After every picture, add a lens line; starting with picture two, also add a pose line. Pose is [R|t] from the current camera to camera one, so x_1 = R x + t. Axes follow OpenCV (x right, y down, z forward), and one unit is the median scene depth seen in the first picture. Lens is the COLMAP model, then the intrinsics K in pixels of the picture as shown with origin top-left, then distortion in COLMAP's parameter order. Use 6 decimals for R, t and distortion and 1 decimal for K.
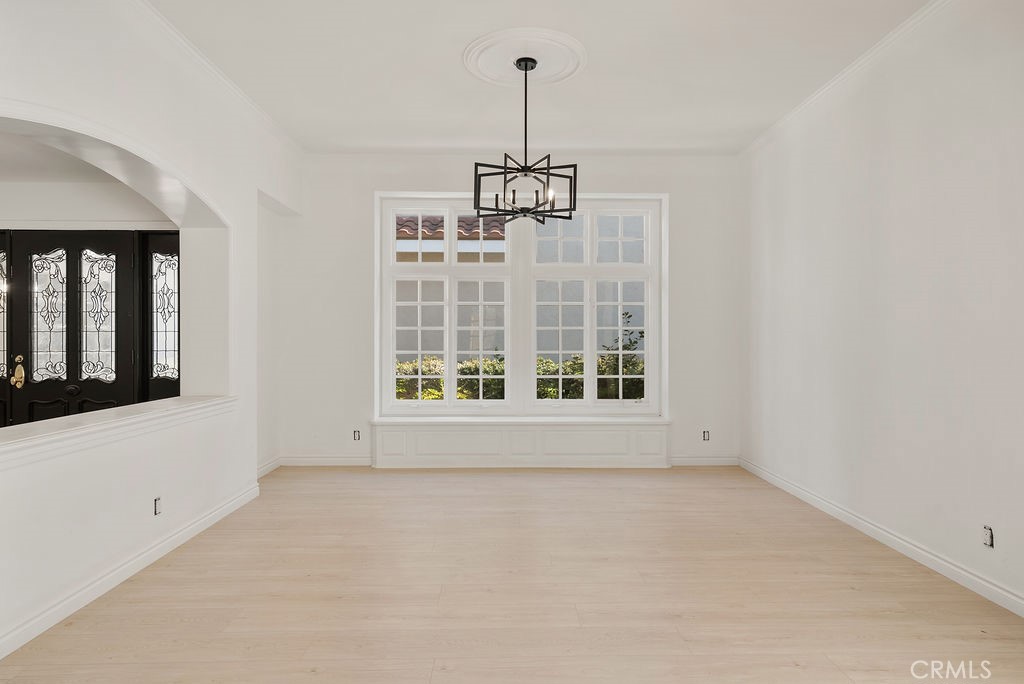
lens RADIAL K [[543.2, 0, 512.0], [0, 543.2, 342.0], [0, 0, 1]] dist [0.003704, 0.000384]
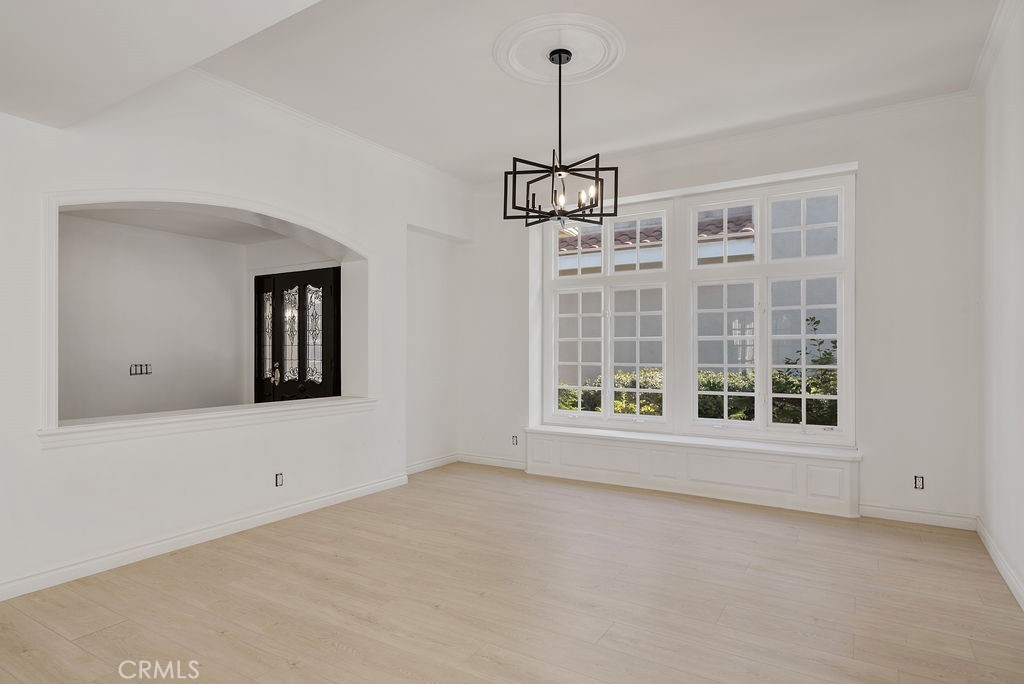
lens RADIAL K [[534.8, 0, 612.7], [0, 534.8, 345.1], [0, 0, 1]] dist [0.001925, 0.000567]
pose [[0.859171, -0.006460, -0.511648, 0.383730], [-0.002063, 0.999868, -0.016088, 0.000249], [0.511685, 0.014878, 0.859044, 0.171790]]
